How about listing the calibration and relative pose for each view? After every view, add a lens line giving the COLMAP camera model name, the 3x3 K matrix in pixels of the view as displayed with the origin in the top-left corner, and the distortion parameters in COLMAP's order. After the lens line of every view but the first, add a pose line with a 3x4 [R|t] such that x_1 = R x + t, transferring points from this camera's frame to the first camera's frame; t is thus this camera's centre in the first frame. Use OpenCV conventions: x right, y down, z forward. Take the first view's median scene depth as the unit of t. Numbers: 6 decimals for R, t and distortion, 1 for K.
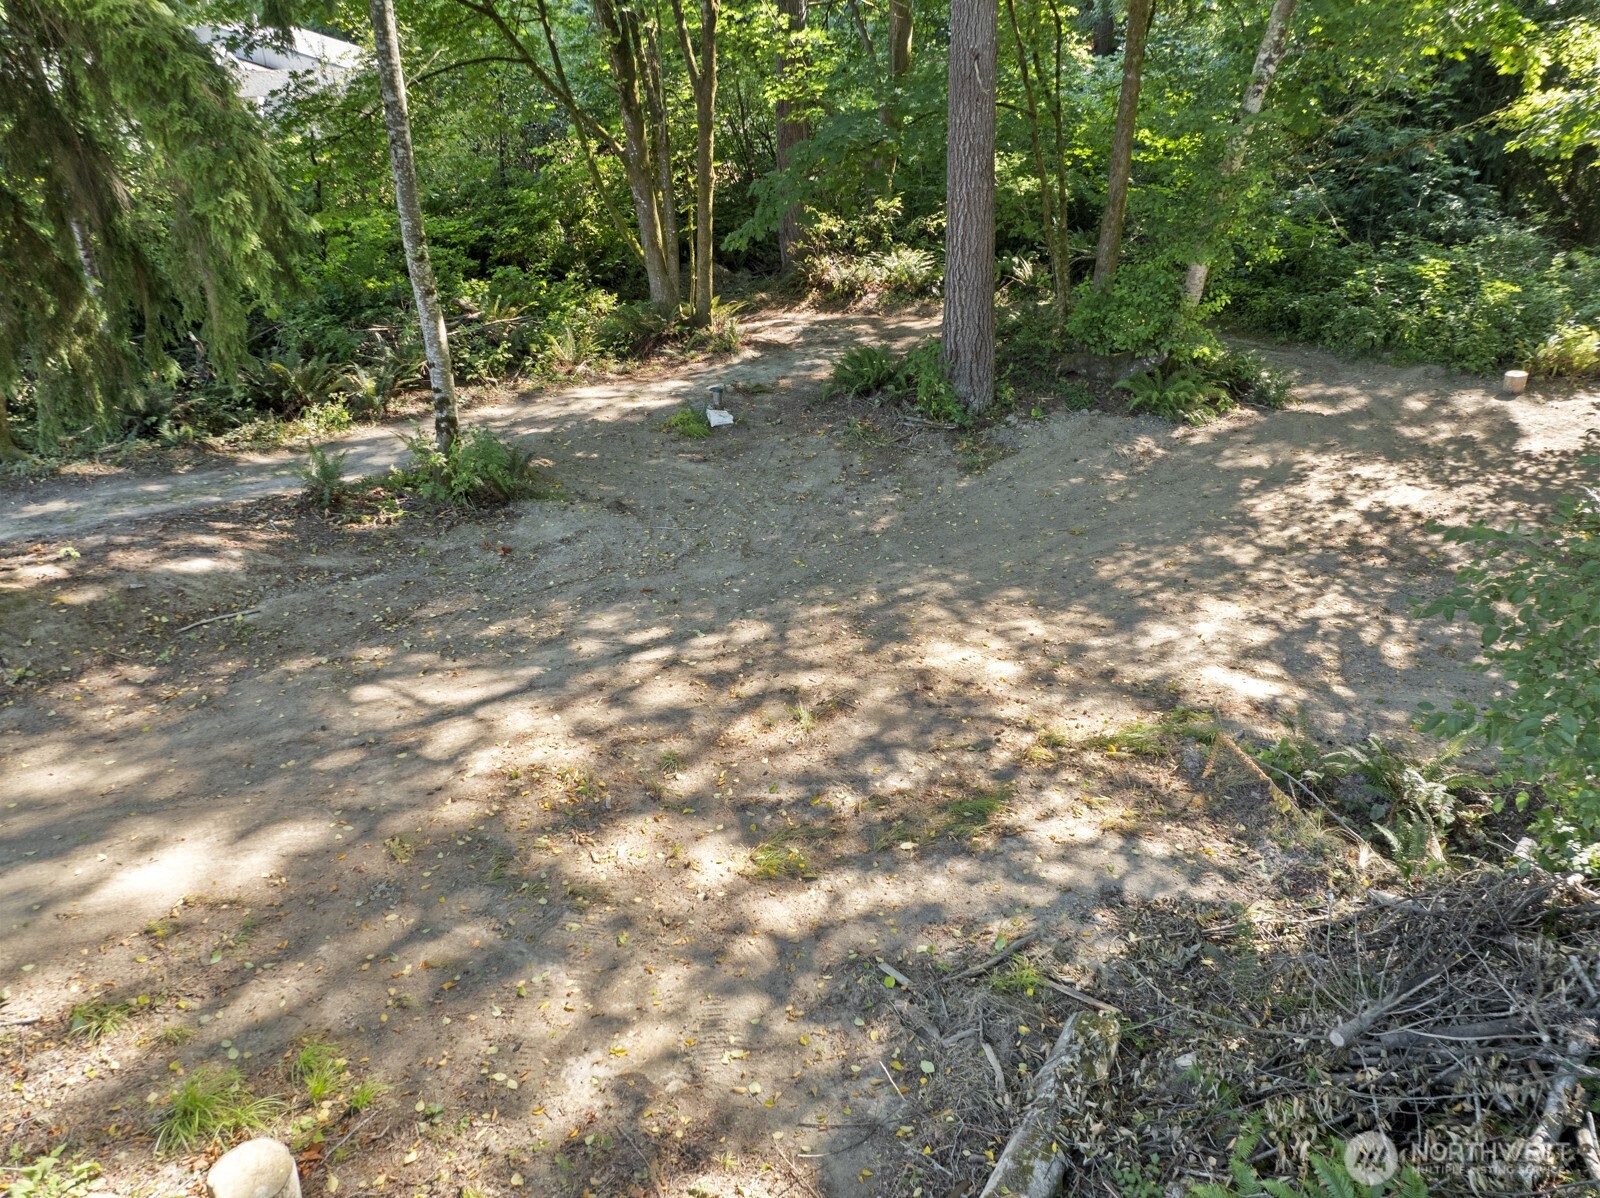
lens RADIAL K [[1117.0, 0, 829.7], [0, 1117.0, 607.4], [0, 0, 1]] dist [-0.020507, 0.002112]
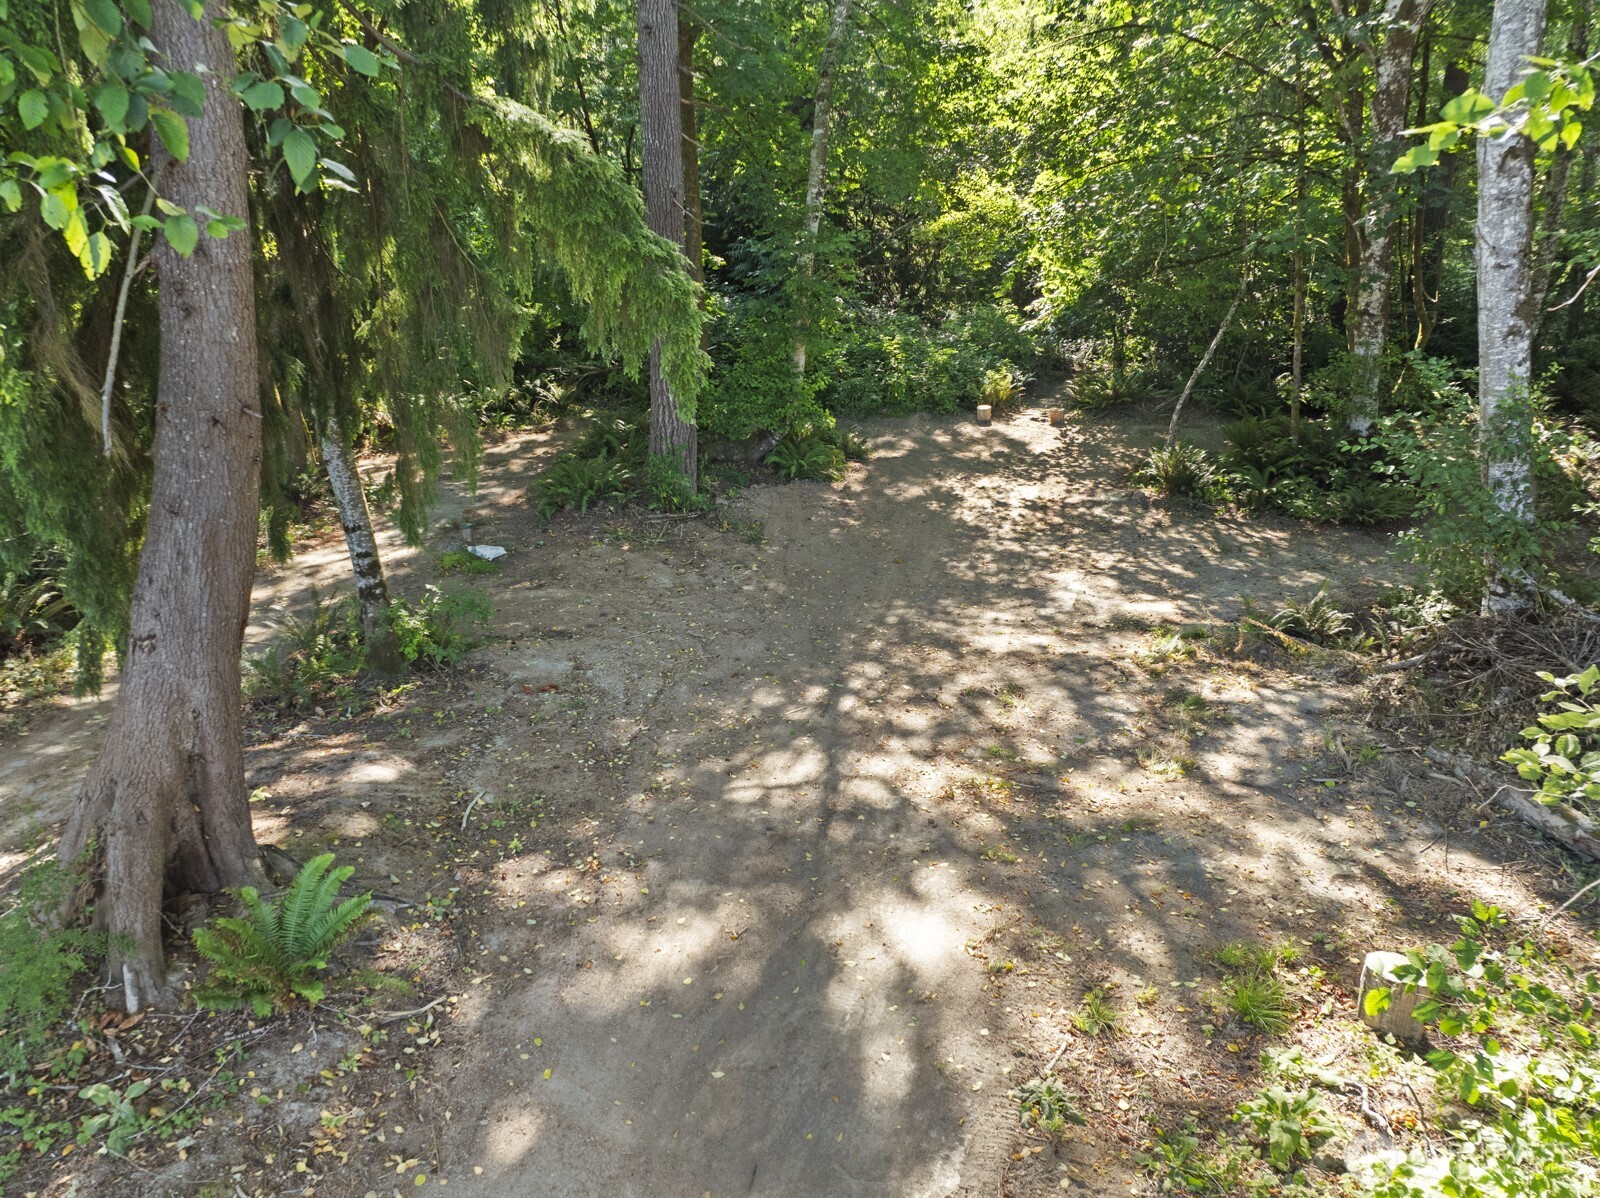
lens RADIAL K [[1117.0, 0, 829.7], [0, 1117.0, 607.4], [0, 0, 1]] dist [-0.020507, 0.002112]
pose [[0.754894, -0.239174, 0.610681, -0.576334], [0.304106, 0.952634, -0.002820, -0.036674], [-0.581081, 0.187841, 0.791872, 0.075641]]
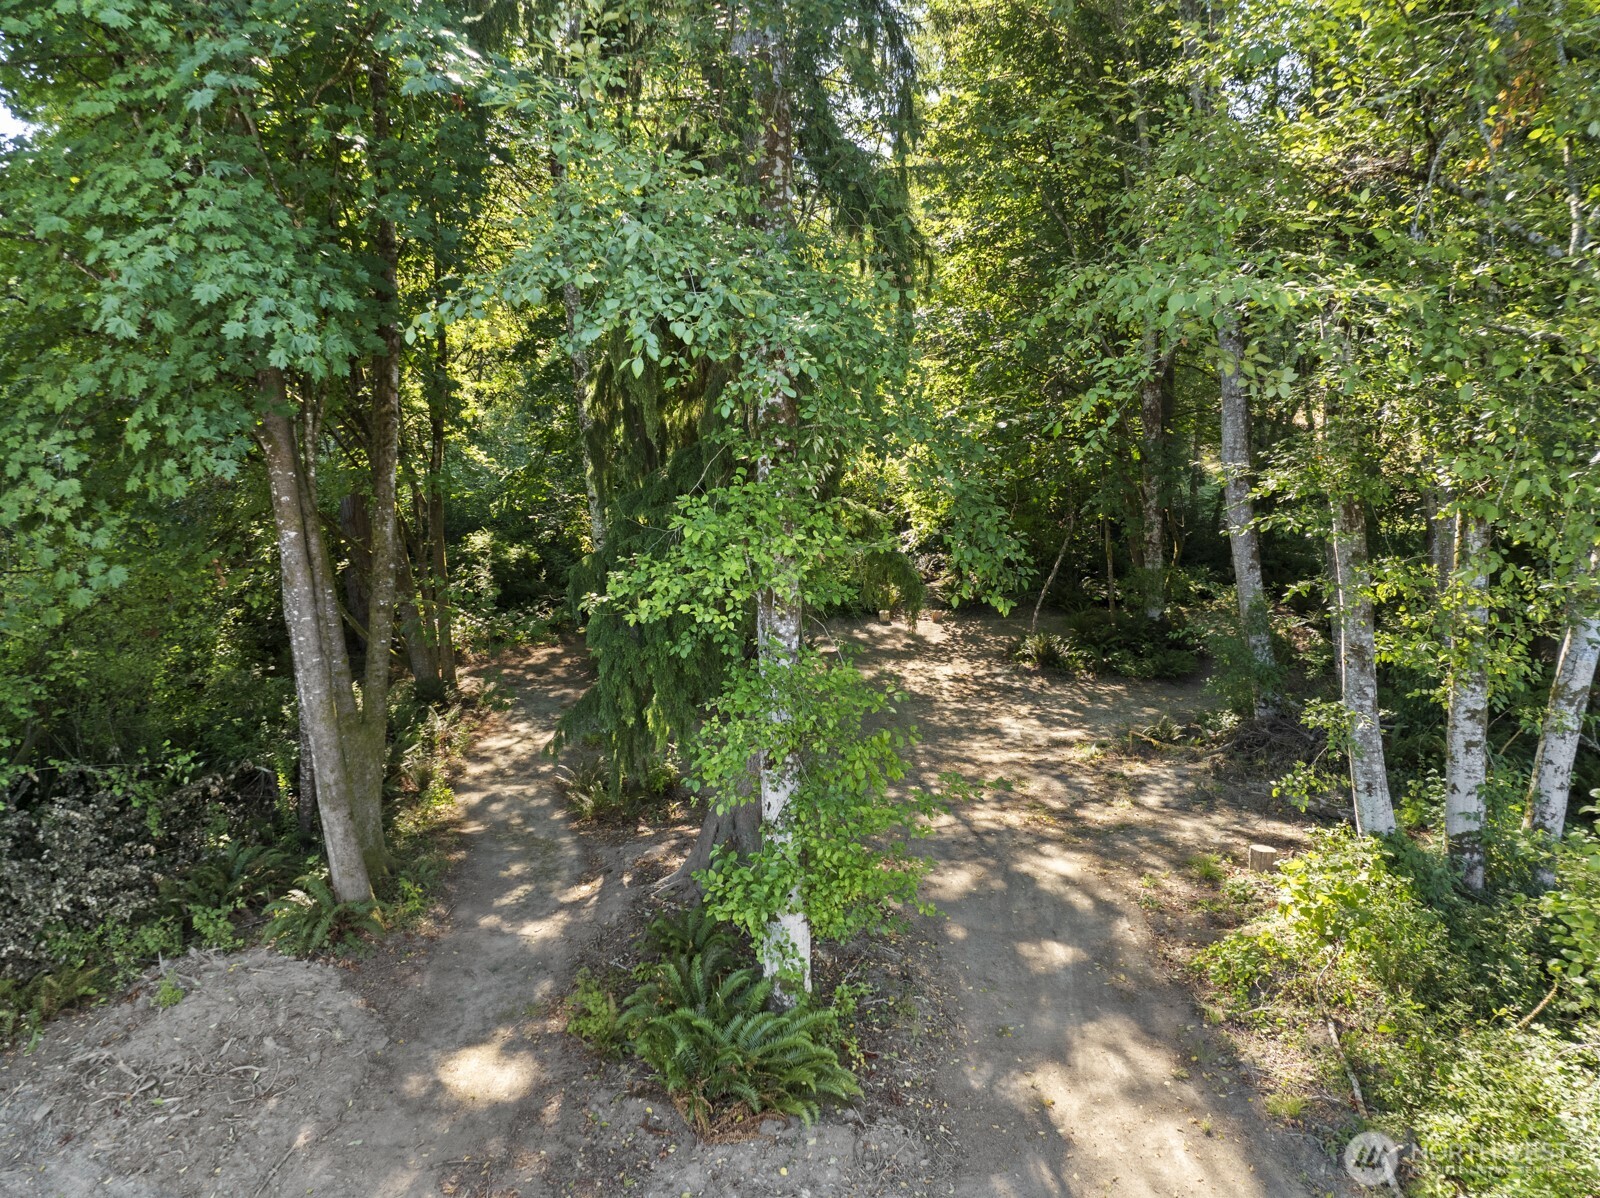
lens RADIAL K [[1117.0, 0, 829.7], [0, 1117.0, 607.4], [0, 0, 1]] dist [-0.020507, 0.002112]
pose [[0.594517, -0.160311, 0.787940, -1.215929], [0.373053, 0.923069, -0.093672, -0.099430], [-0.712307, 0.349633, 0.608585, -0.110146]]
